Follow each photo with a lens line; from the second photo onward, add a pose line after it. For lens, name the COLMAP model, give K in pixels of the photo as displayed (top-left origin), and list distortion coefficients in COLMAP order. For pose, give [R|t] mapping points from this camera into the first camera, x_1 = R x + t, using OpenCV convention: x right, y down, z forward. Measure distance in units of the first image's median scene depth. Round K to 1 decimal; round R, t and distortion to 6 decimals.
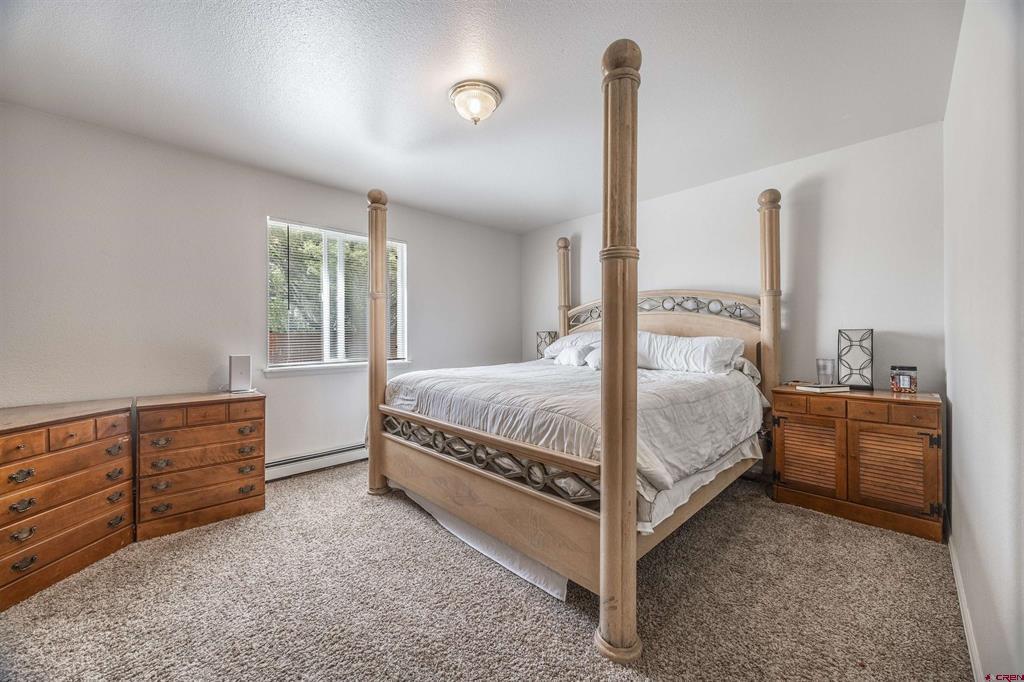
lens RADIAL K [[385.8, 0, 512.8], [0, 385.8, 339.2], [0, 0, 1]] dist [-0.003084, -0.000267]
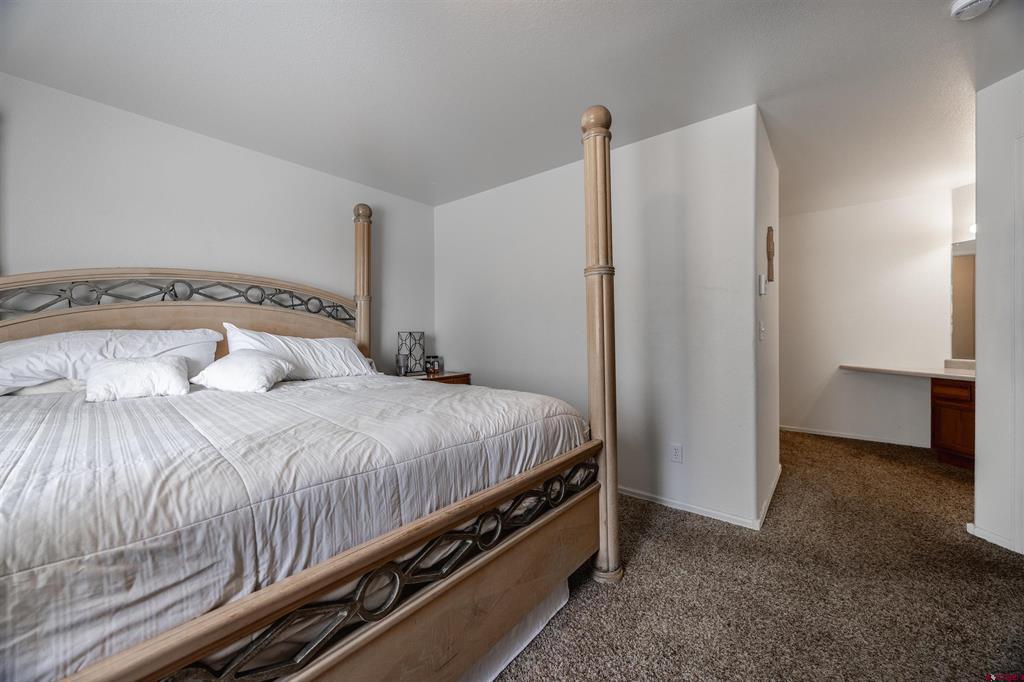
lens RADIAL K [[385.8, 0, 512.6], [0, 385.8, 335.8], [0, 0, 1]] dist [-0.003084, -0.000267]
pose [[-0.113272, 0.003203, 0.993559, -0.630067], [0.012577, 0.999919, -0.001790, -0.004812], [-0.993484, 0.012293, -0.113303, 0.924072]]
